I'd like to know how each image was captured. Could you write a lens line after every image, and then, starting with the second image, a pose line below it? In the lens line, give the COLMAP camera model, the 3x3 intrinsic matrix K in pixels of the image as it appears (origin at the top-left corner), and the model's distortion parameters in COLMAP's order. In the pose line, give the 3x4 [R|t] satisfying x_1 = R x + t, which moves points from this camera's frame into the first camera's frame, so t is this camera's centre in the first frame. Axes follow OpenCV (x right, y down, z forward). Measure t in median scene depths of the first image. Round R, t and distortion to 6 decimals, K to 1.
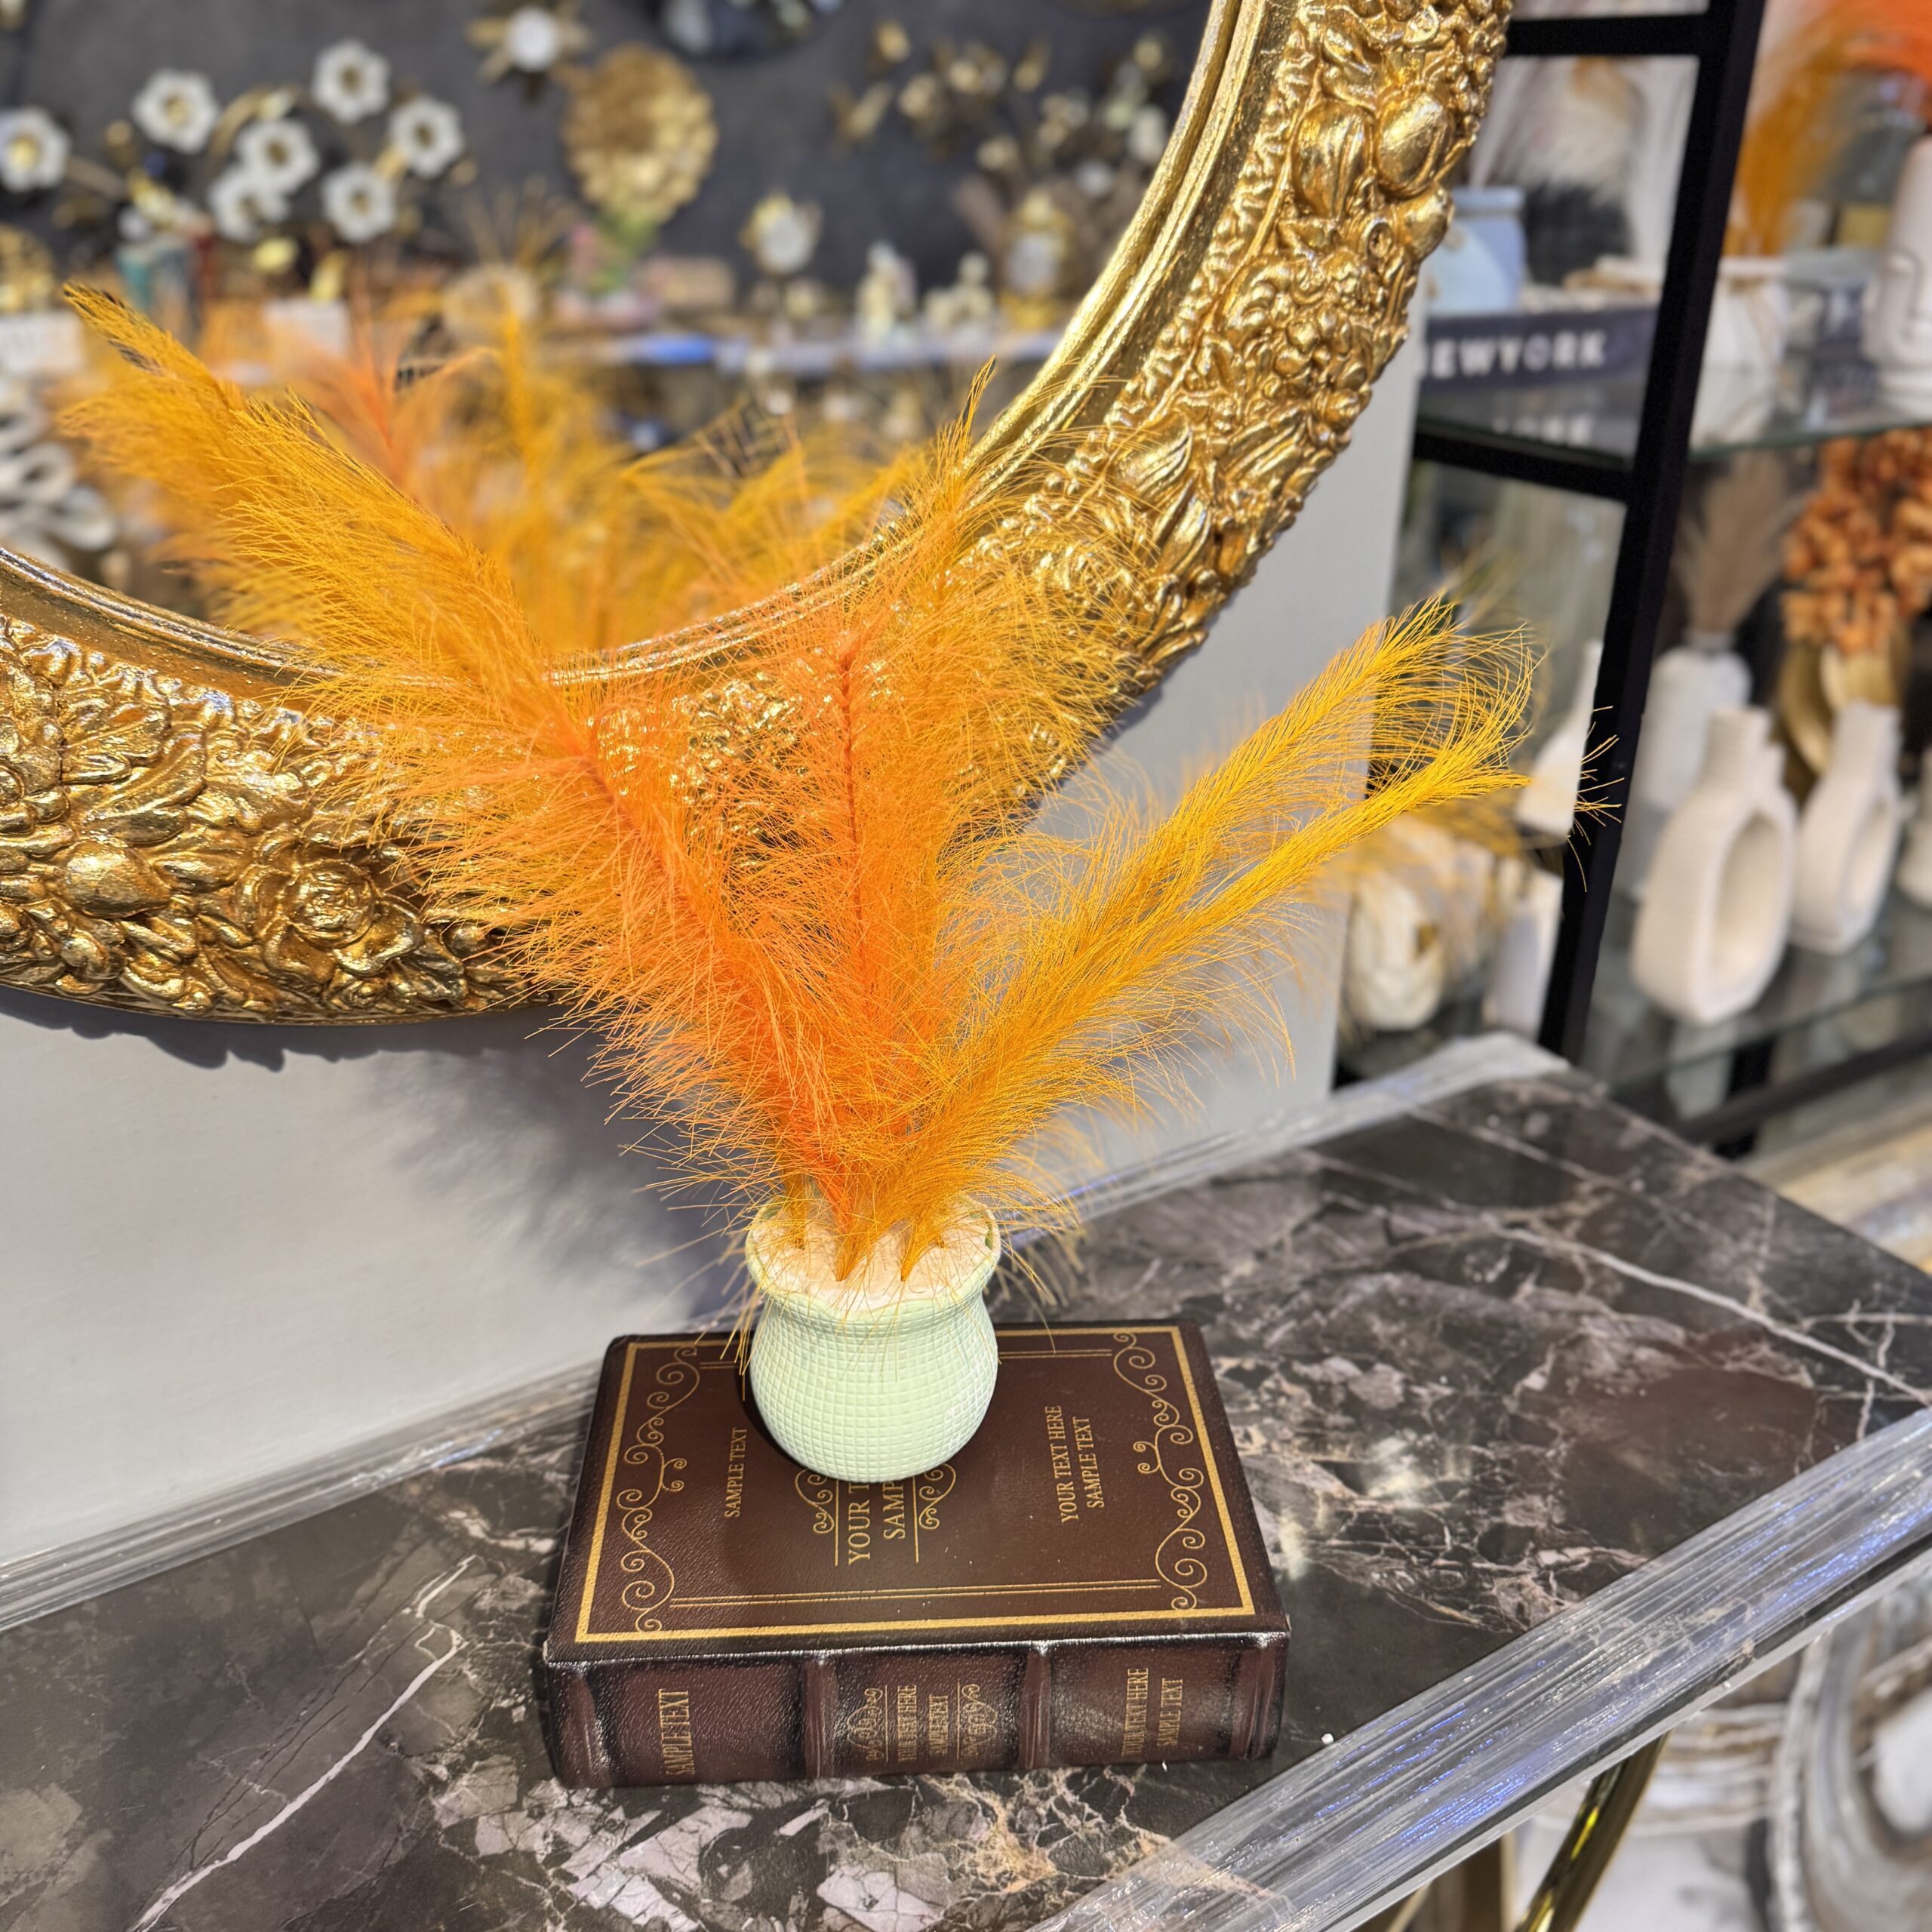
lens RADIAL K [[1847.1, 0, 977.0], [0, 1847.1, 964.7], [0, 0, 1]] dist [0.149783, -0.359799]
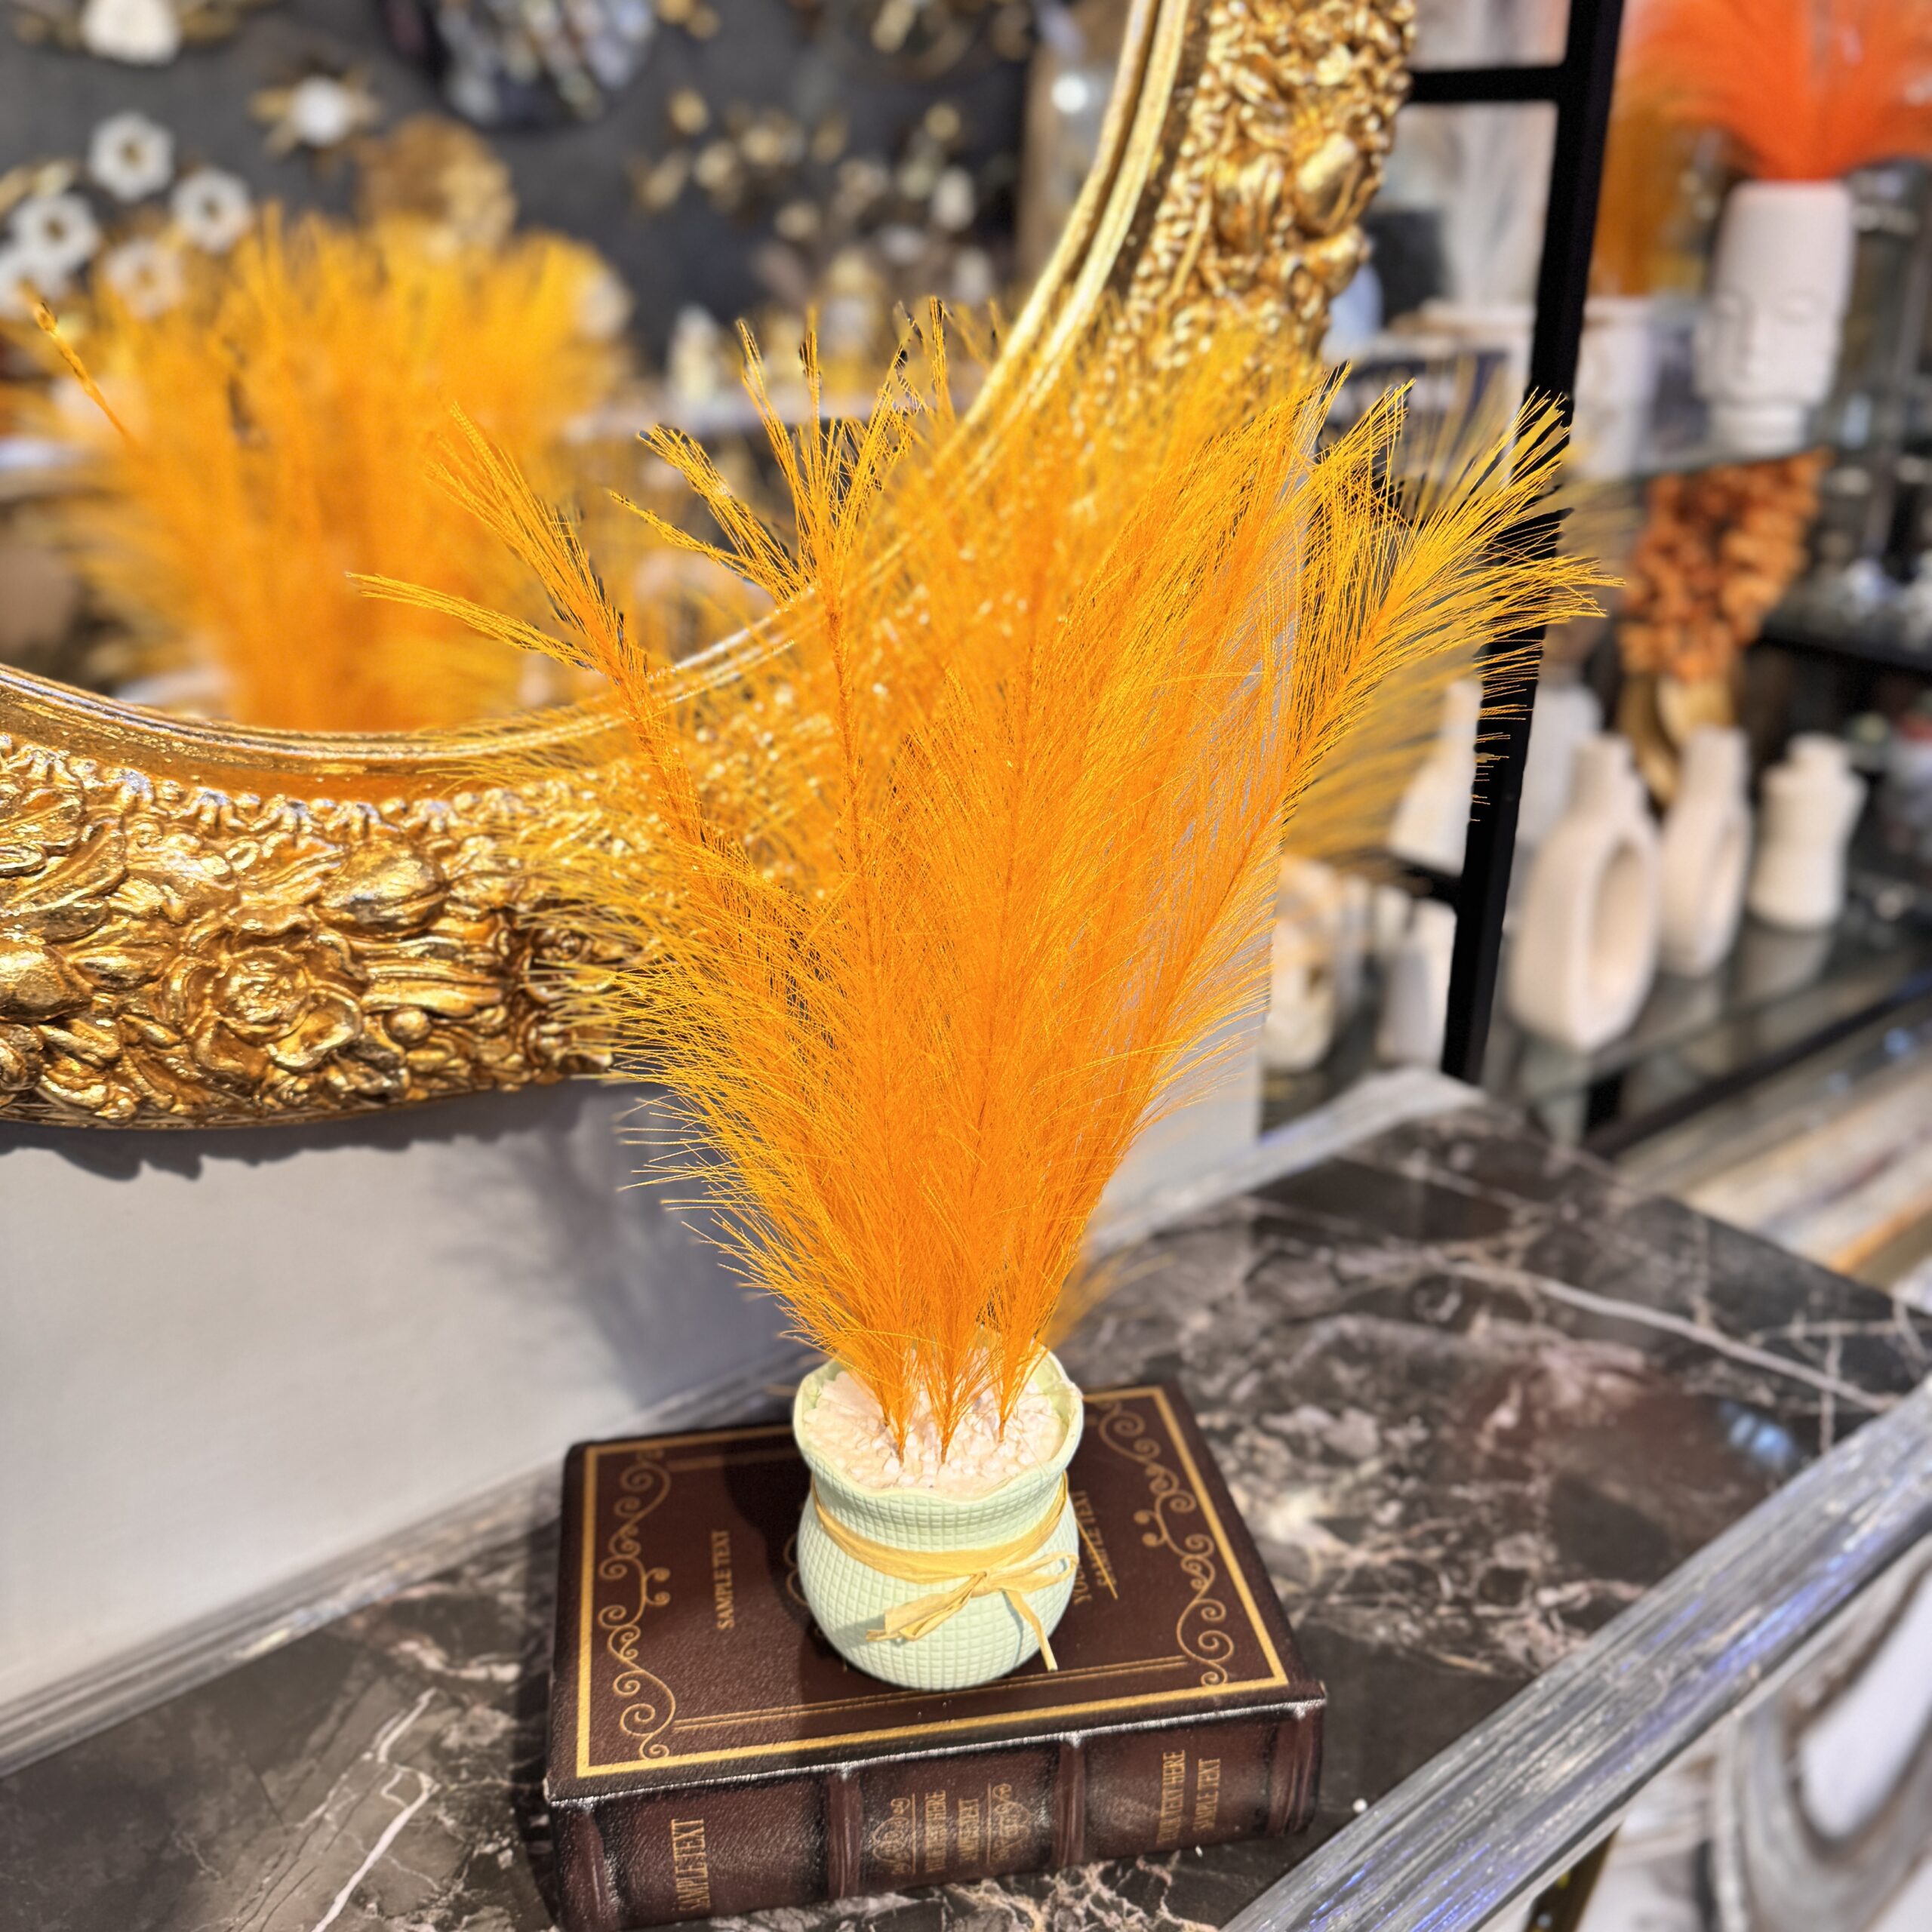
lens RADIAL K [[1852.1, 0, 975.1], [0, 1852.1, 963.7], [0, 0, 1]] dist [0.138141, -0.331212]
pose [[0.994165, -0.049215, 0.095985, -0.070899], [0.052384, 0.998153, -0.030780, -0.000946], [-0.094293, 0.035629, 0.994907, 0.035009]]
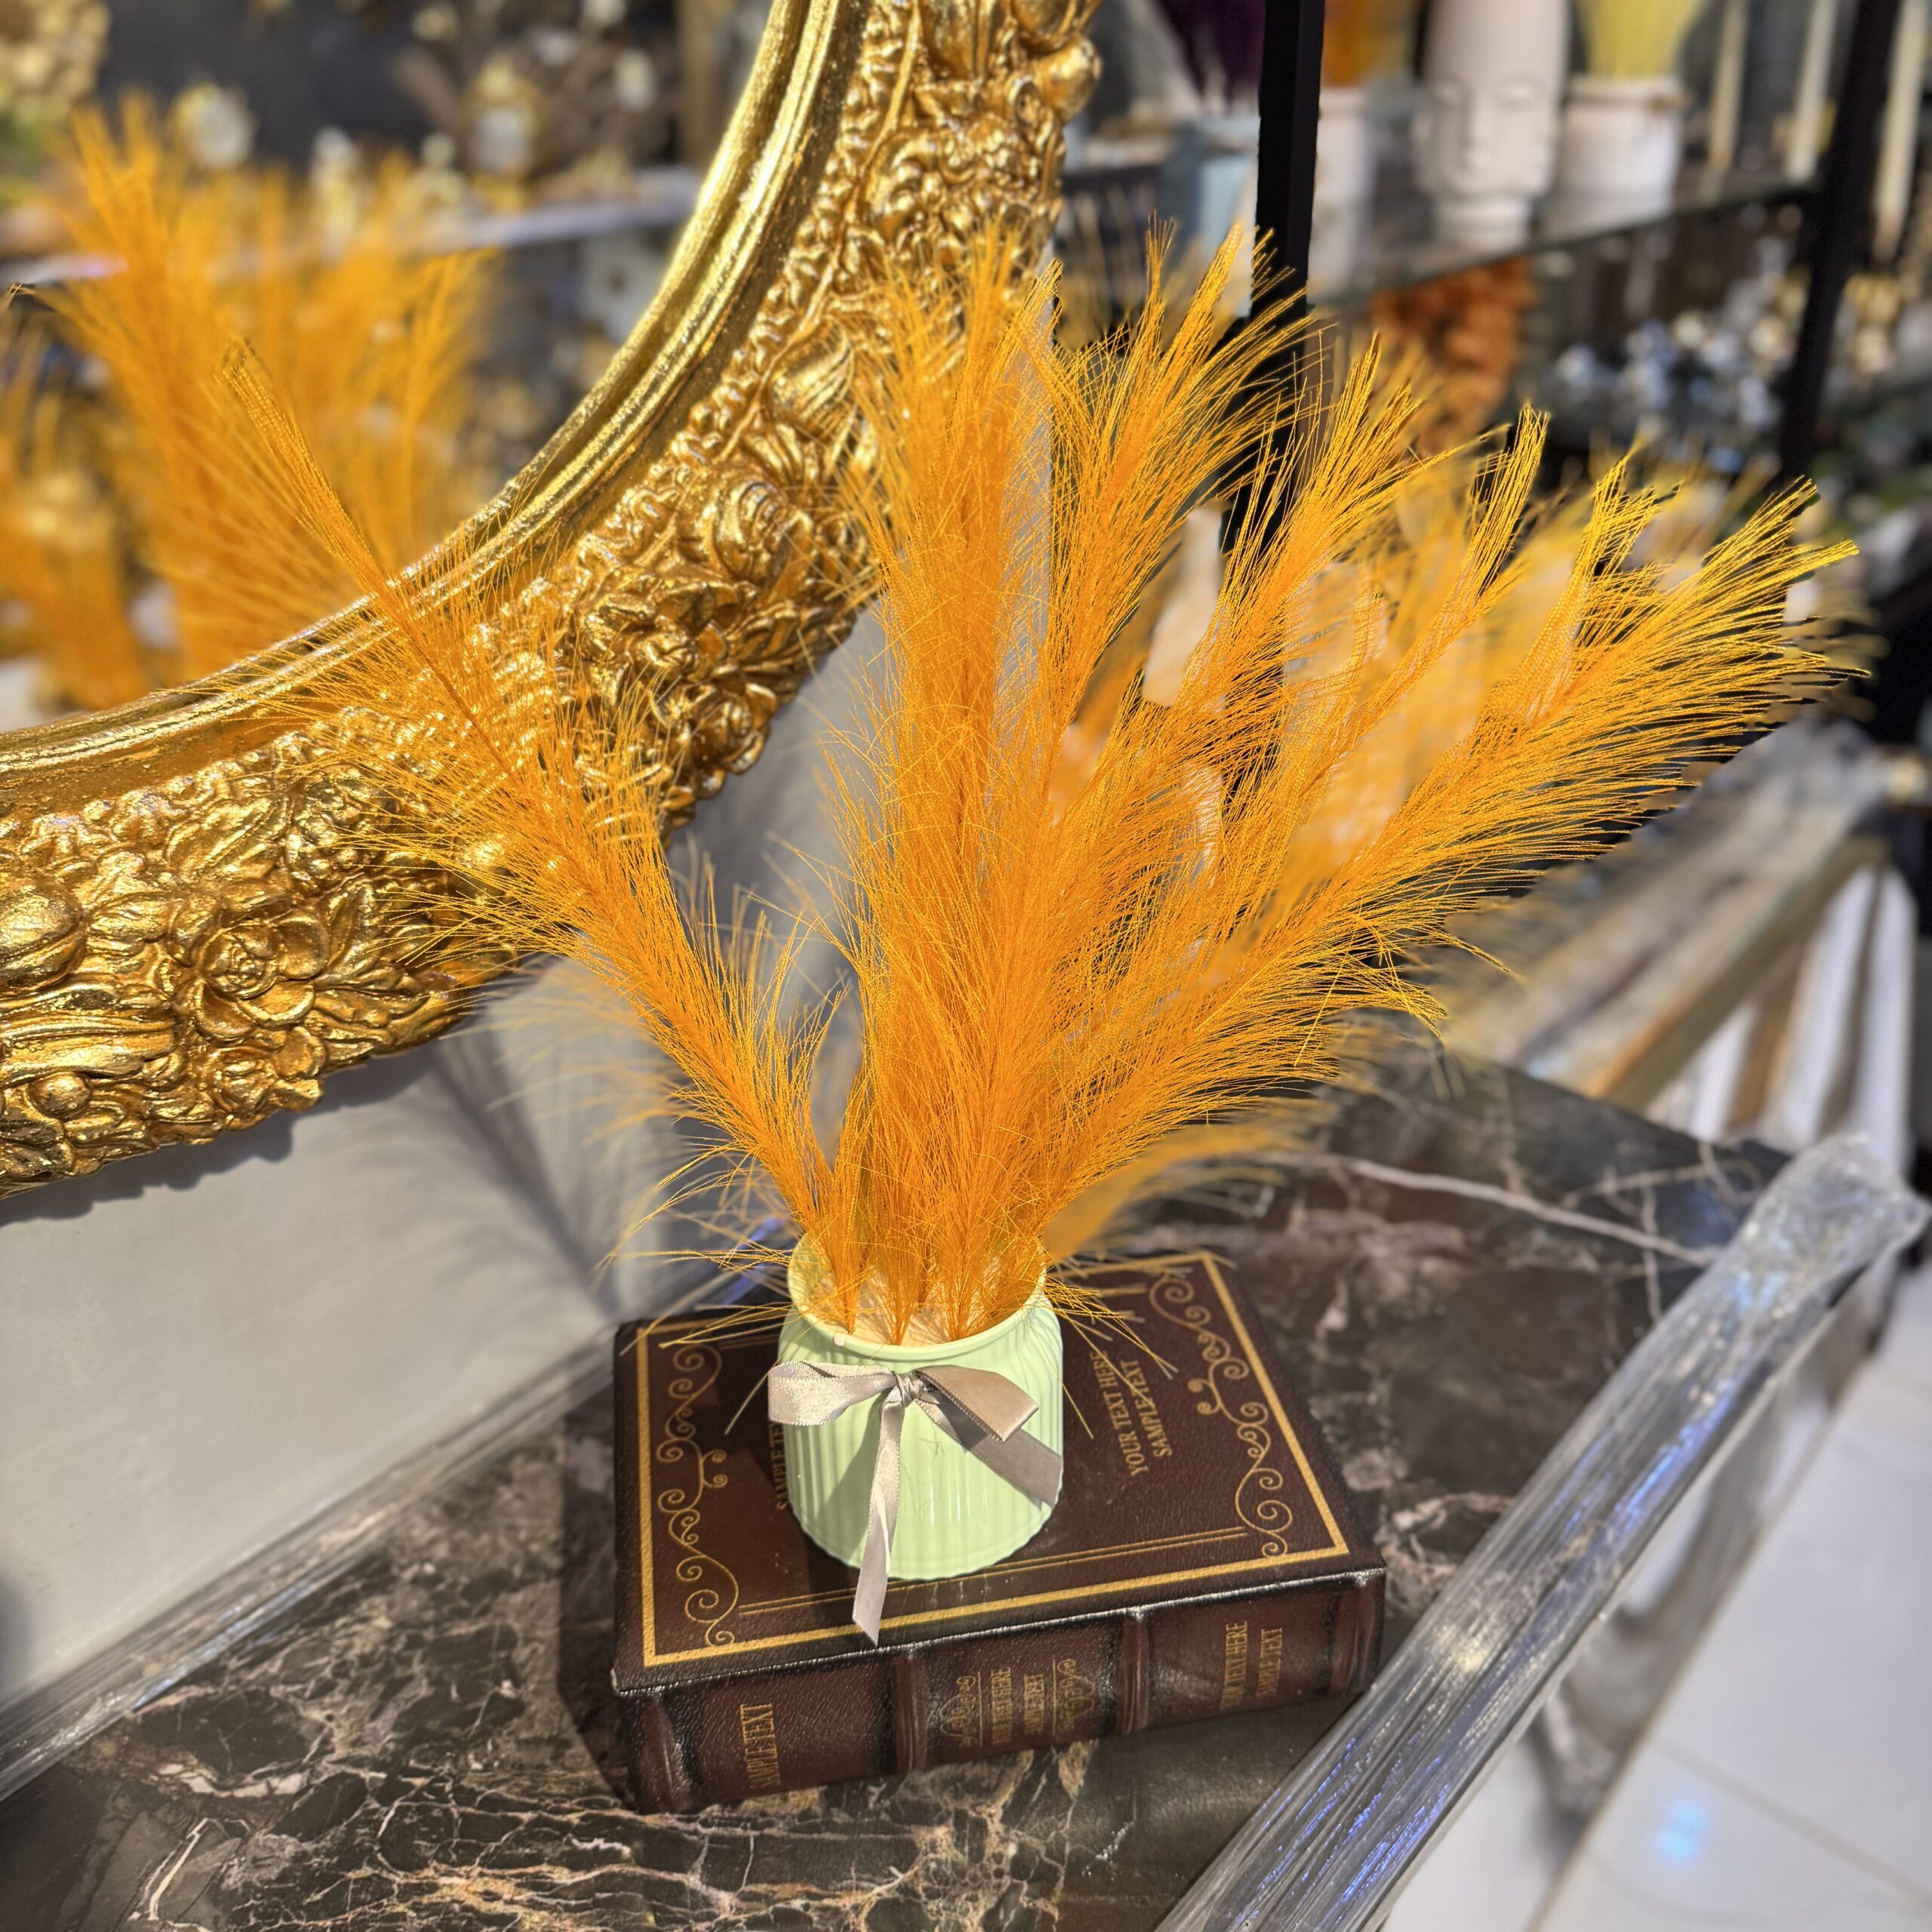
lens RADIAL K [[1862.4, 0, 989.3], [0, 1862.4, 958.6], [0, 0, 1]] dist [0.079062, -0.195565]
pose [[0.960730, -0.158942, 0.227452, -0.064713], [0.144777, 0.986403, 0.077772, -0.064934], [-0.236721, -0.041788, 0.970679, 0.141515]]
